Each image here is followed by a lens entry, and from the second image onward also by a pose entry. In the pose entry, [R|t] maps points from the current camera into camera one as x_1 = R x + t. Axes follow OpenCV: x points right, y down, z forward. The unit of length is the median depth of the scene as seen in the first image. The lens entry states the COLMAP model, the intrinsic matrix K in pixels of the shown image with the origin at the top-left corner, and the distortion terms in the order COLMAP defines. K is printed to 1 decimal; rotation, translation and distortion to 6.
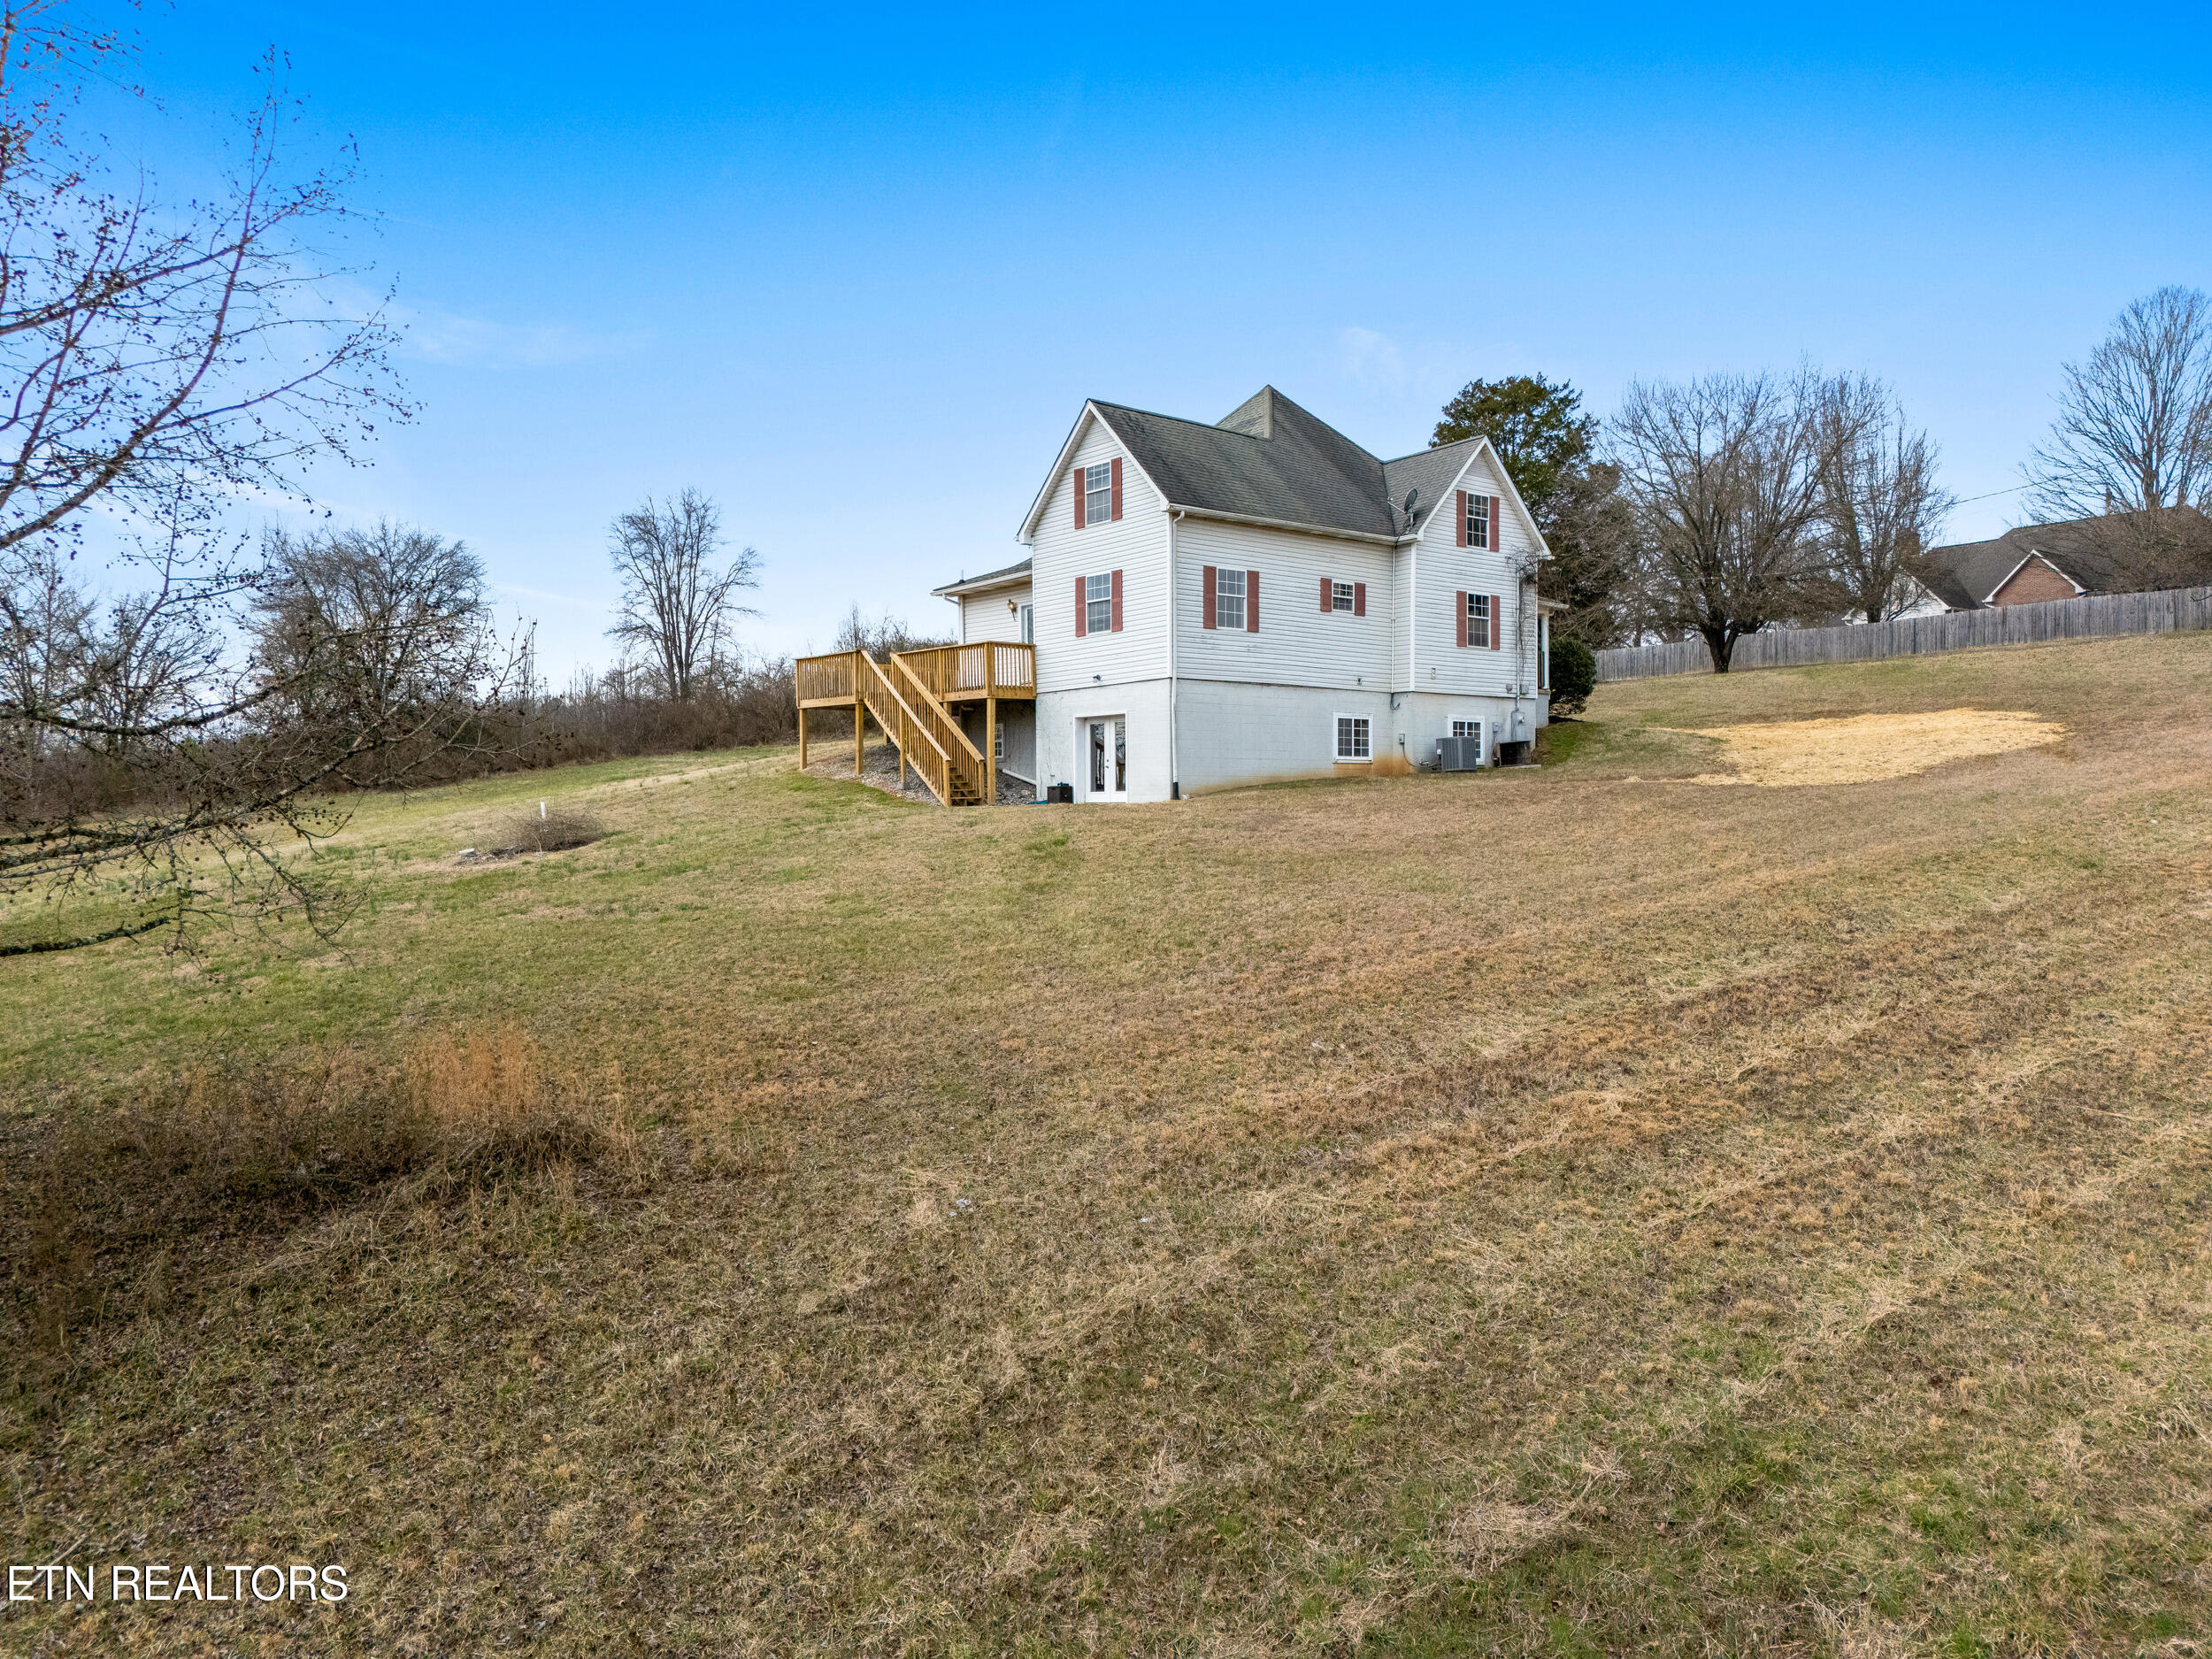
lens RADIAL K [[1609.9, 0, 1067.3], [0, 1609.9, 838.8], [0, 0, 1]] dist [-0.000925, -0.029766]
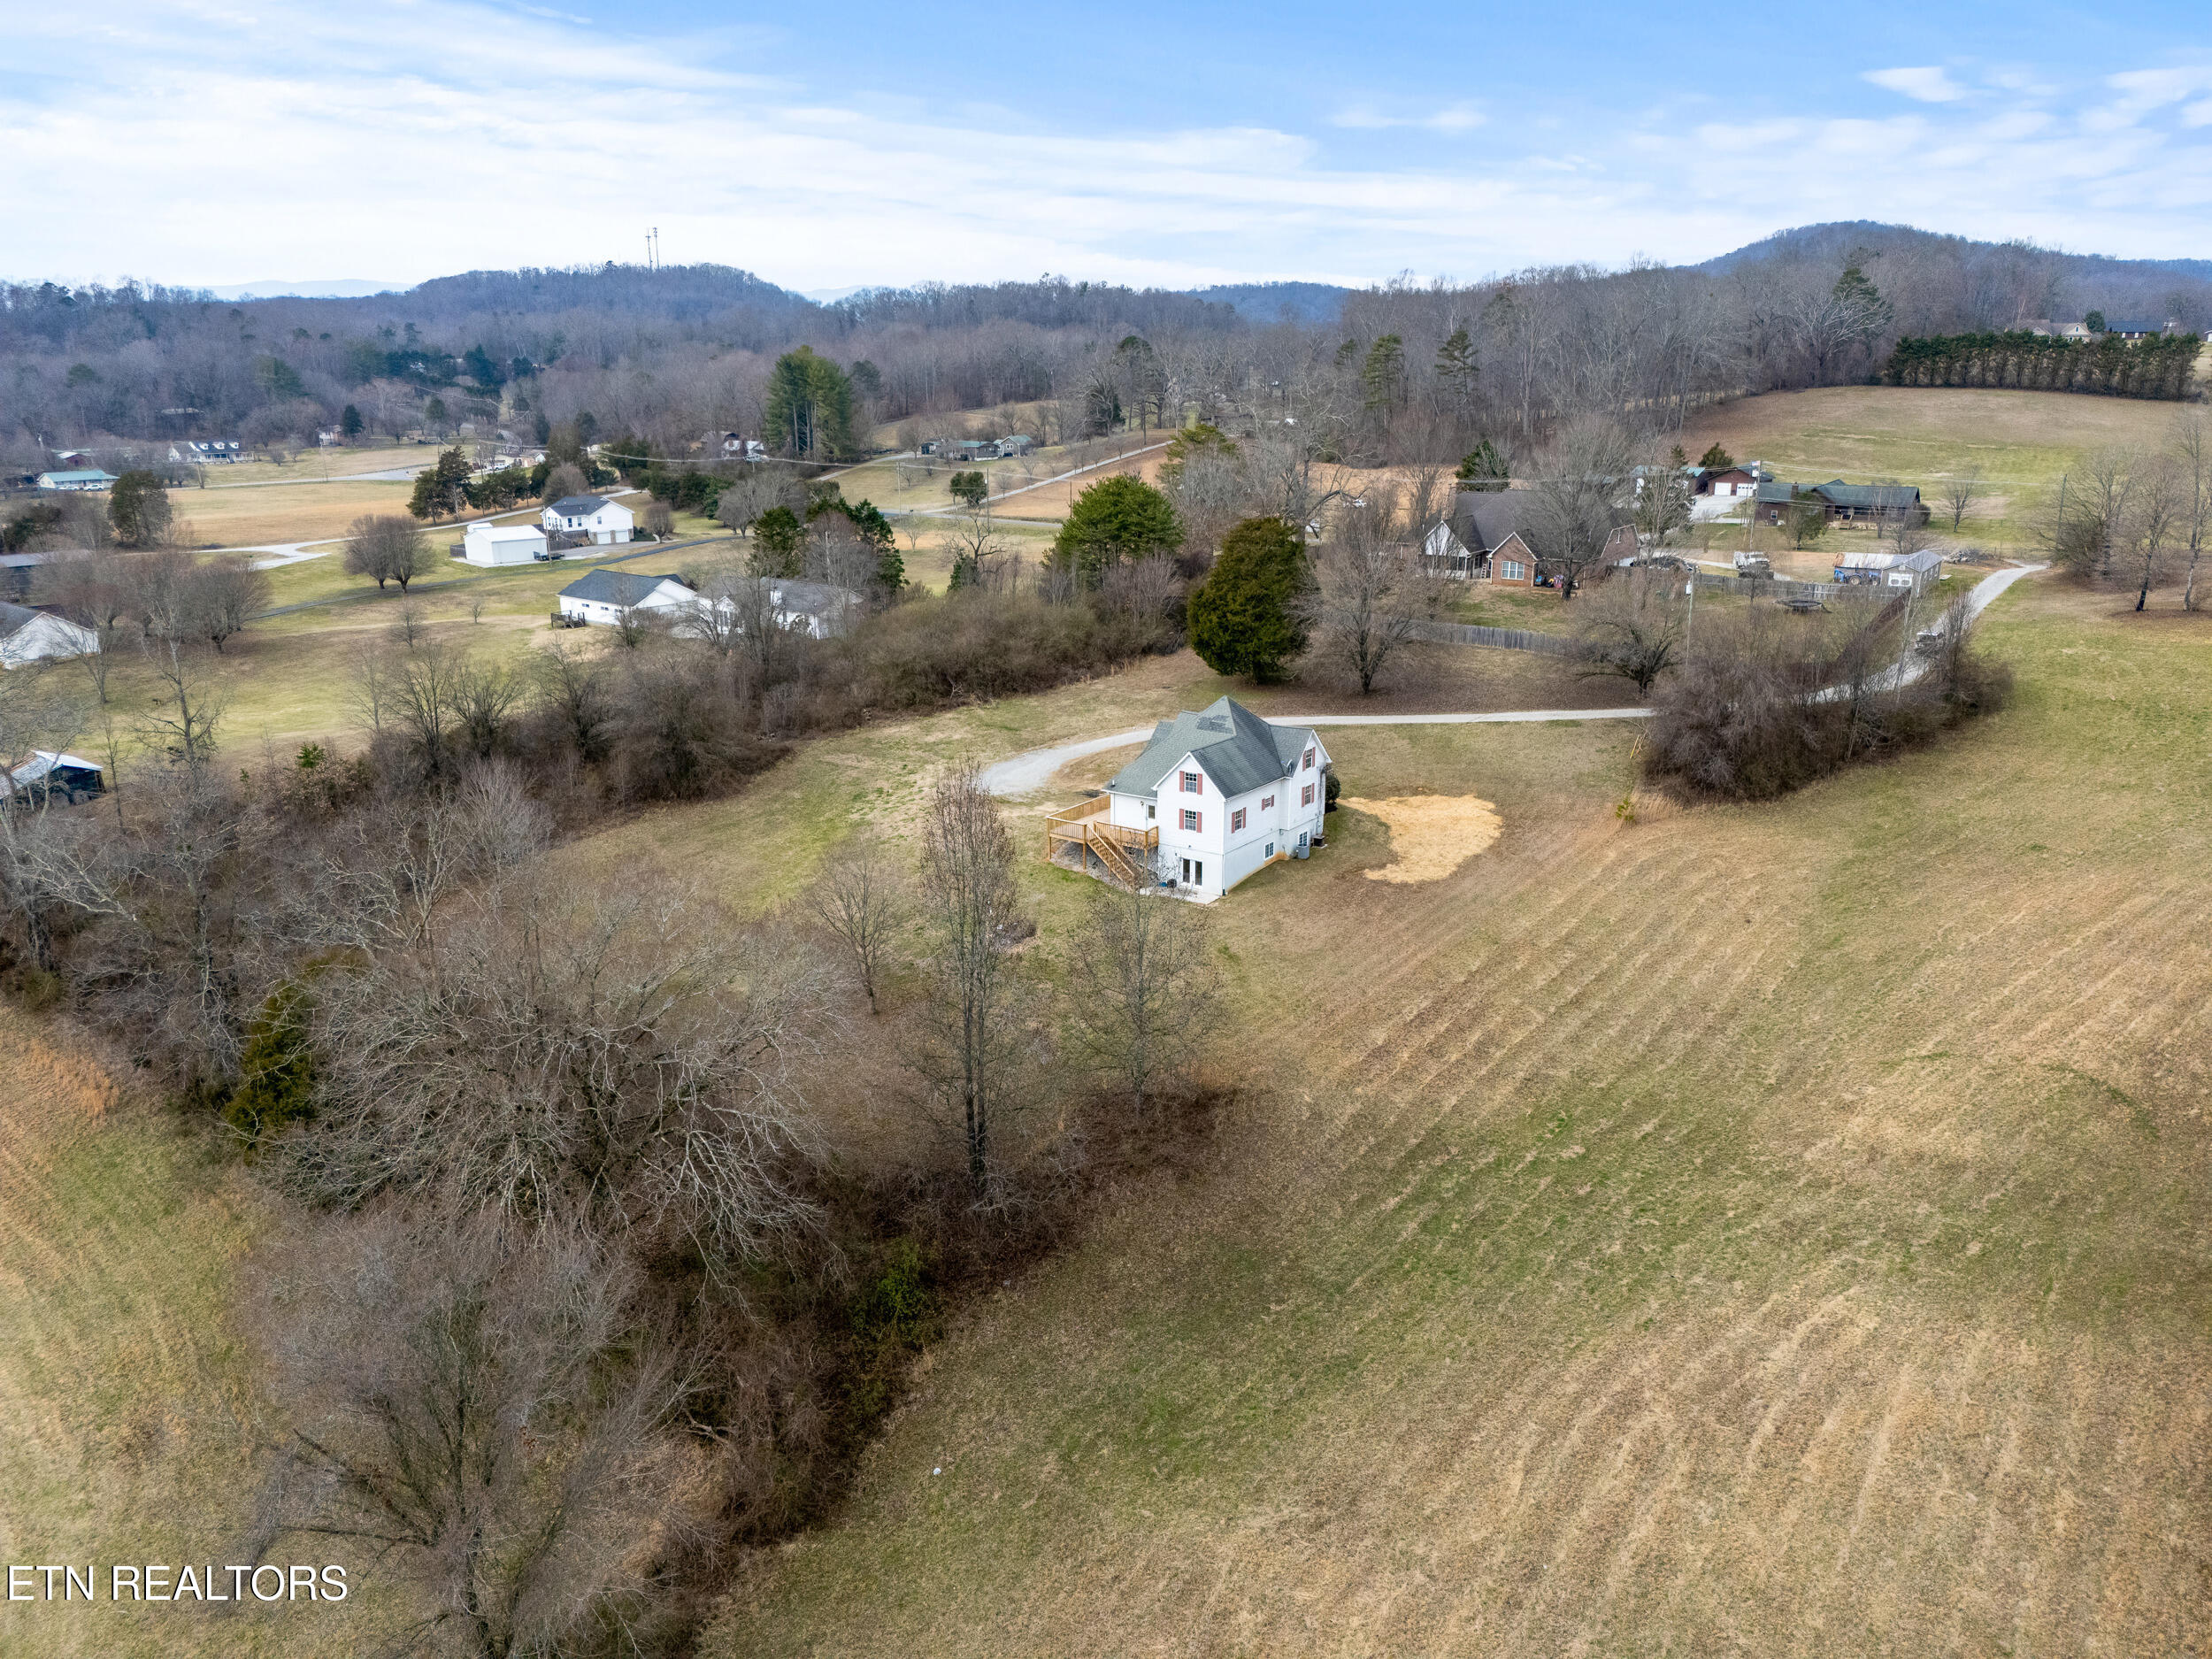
lens RADIAL K [[1594.8, 0, 1106.0], [0, 1594.8, 829.5], [0, 0, 1]] dist [0.004433, 0.002456]
pose [[0.956954, -0.082998, 0.278119, -0.840885], [0.005945, 0.963644, 0.267123, -0.823507], [-0.290179, -0.253971, 0.922657, -1.416497]]
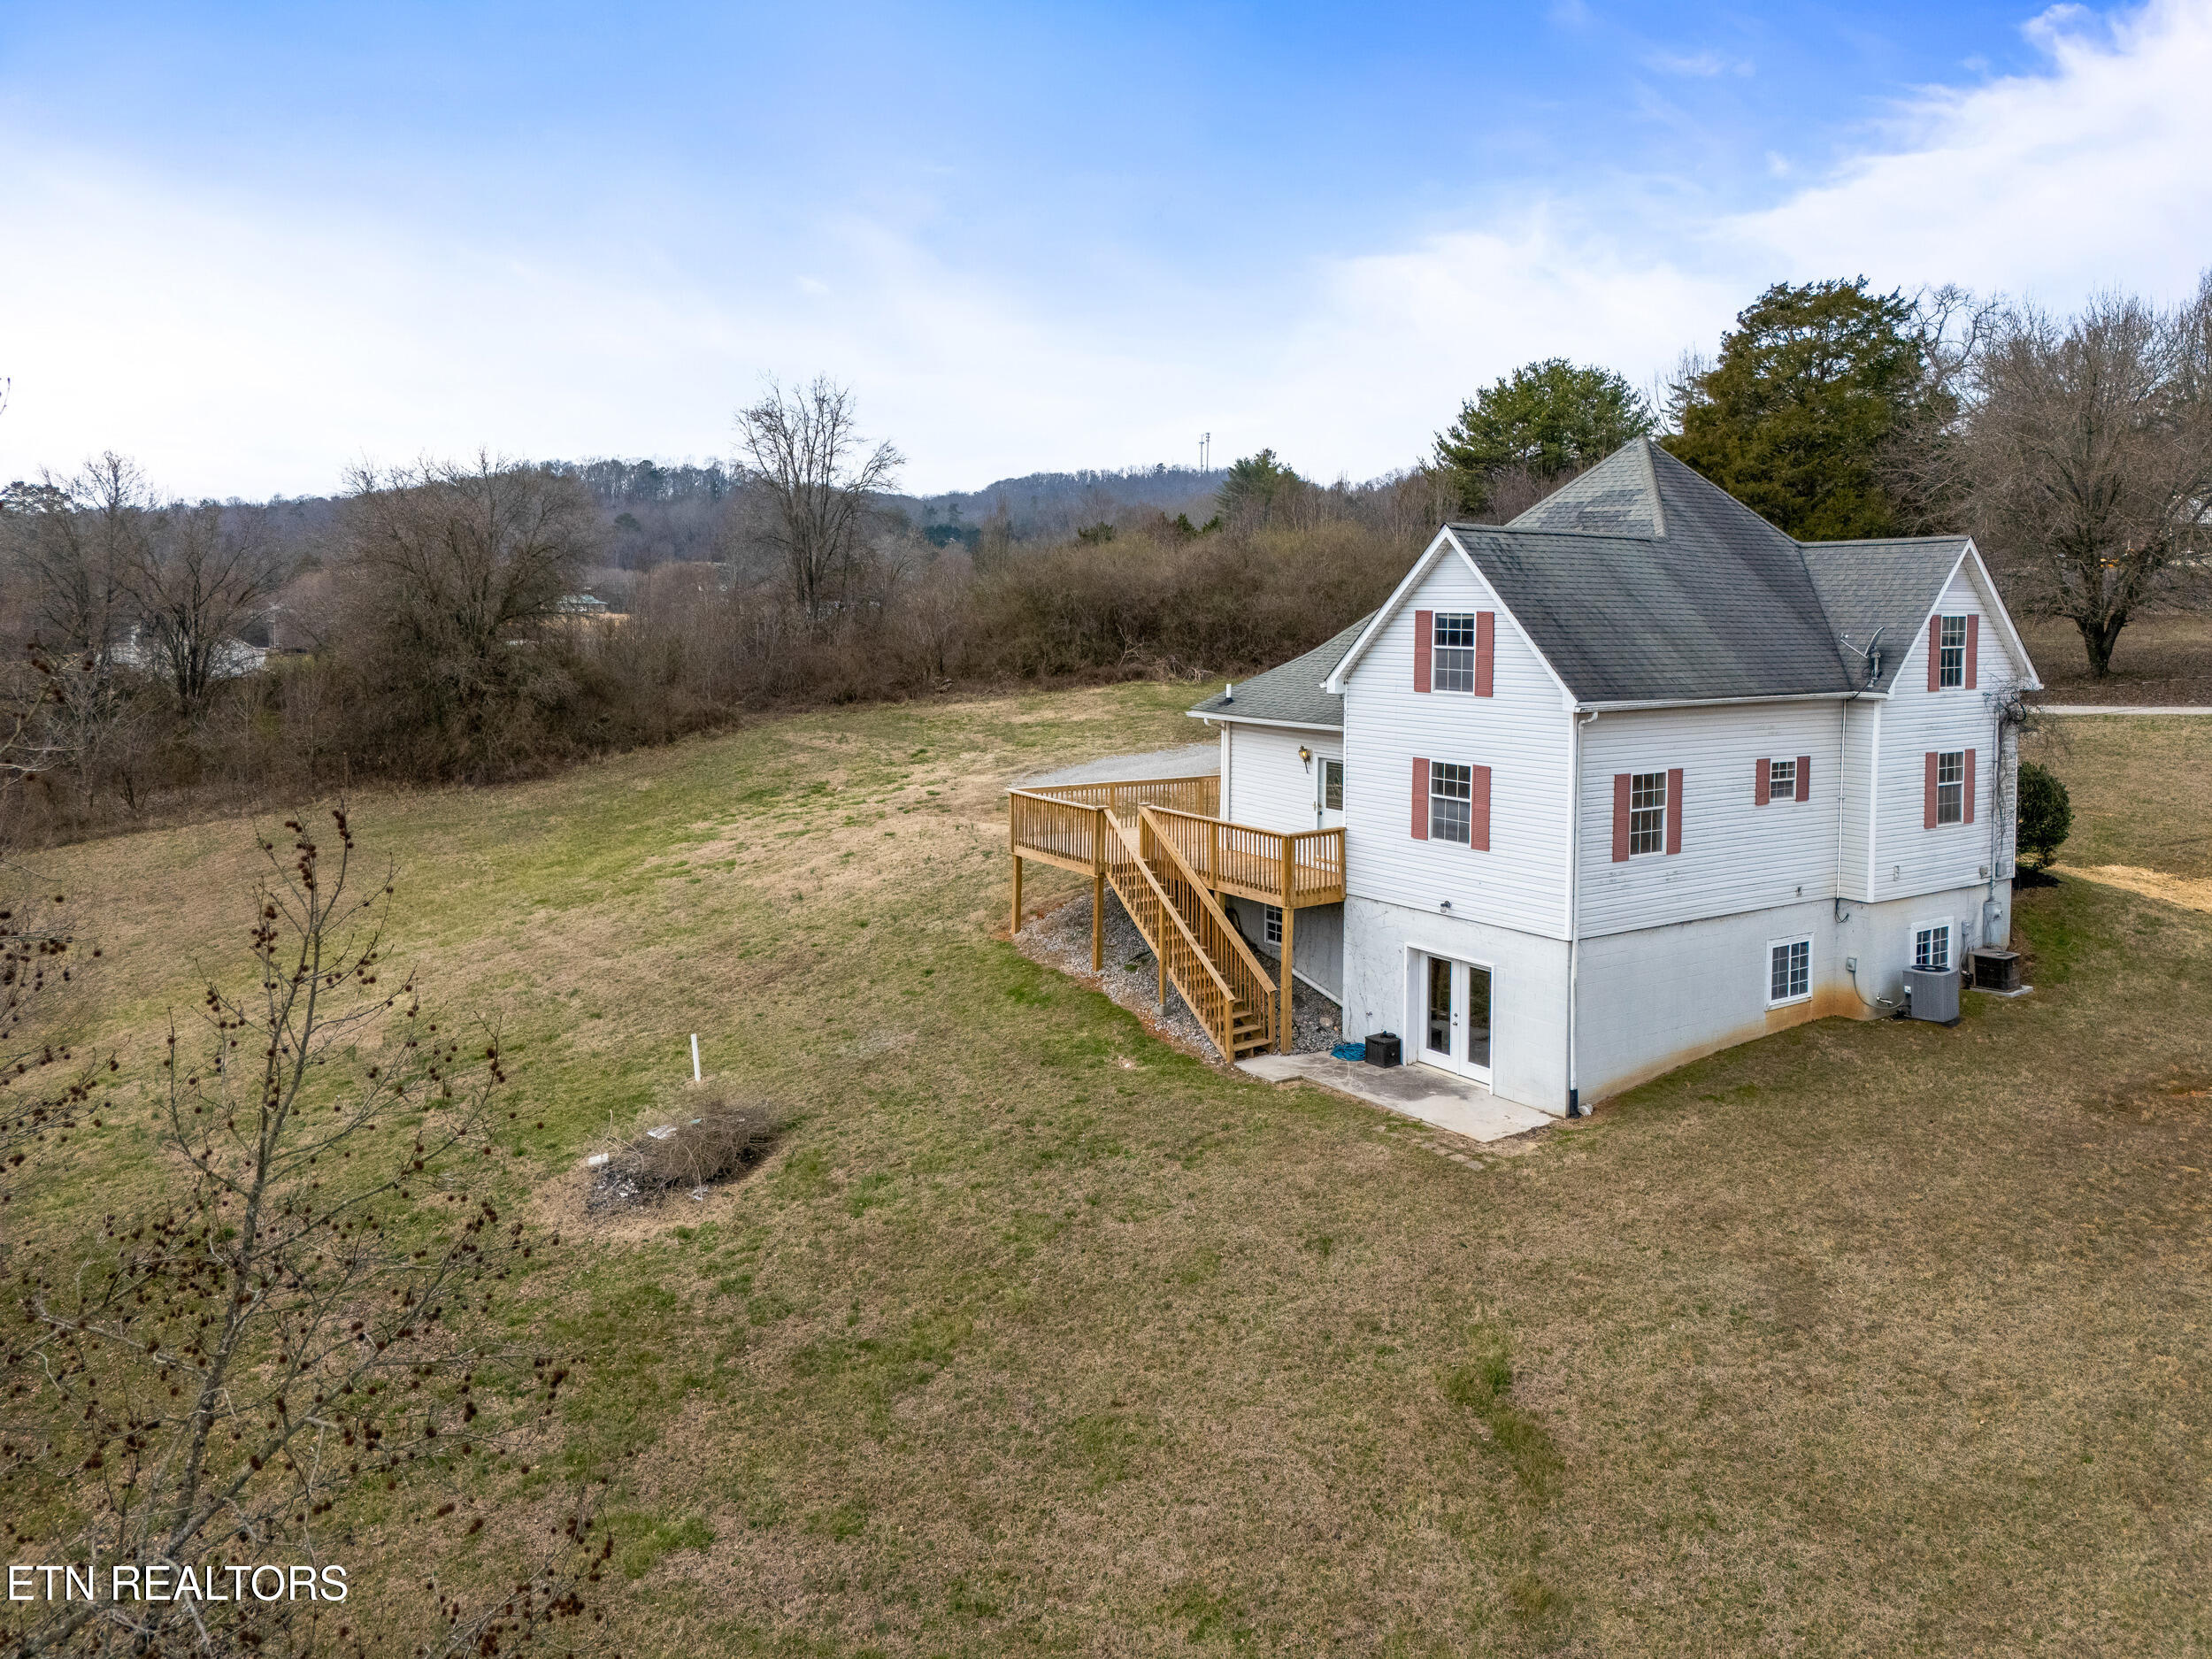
lens RADIAL K [[1662.9, 0, 1096.1], [0, 1662.9, 619.5], [0, 0, 1]] dist [0.007309, -0.002236]
pose [[0.998901, 0.016272, -0.043957, -0.102631], [-0.015920, 0.999838, 0.008356, -0.221179], [0.044086, -0.007647, 0.998998, 0.241642]]
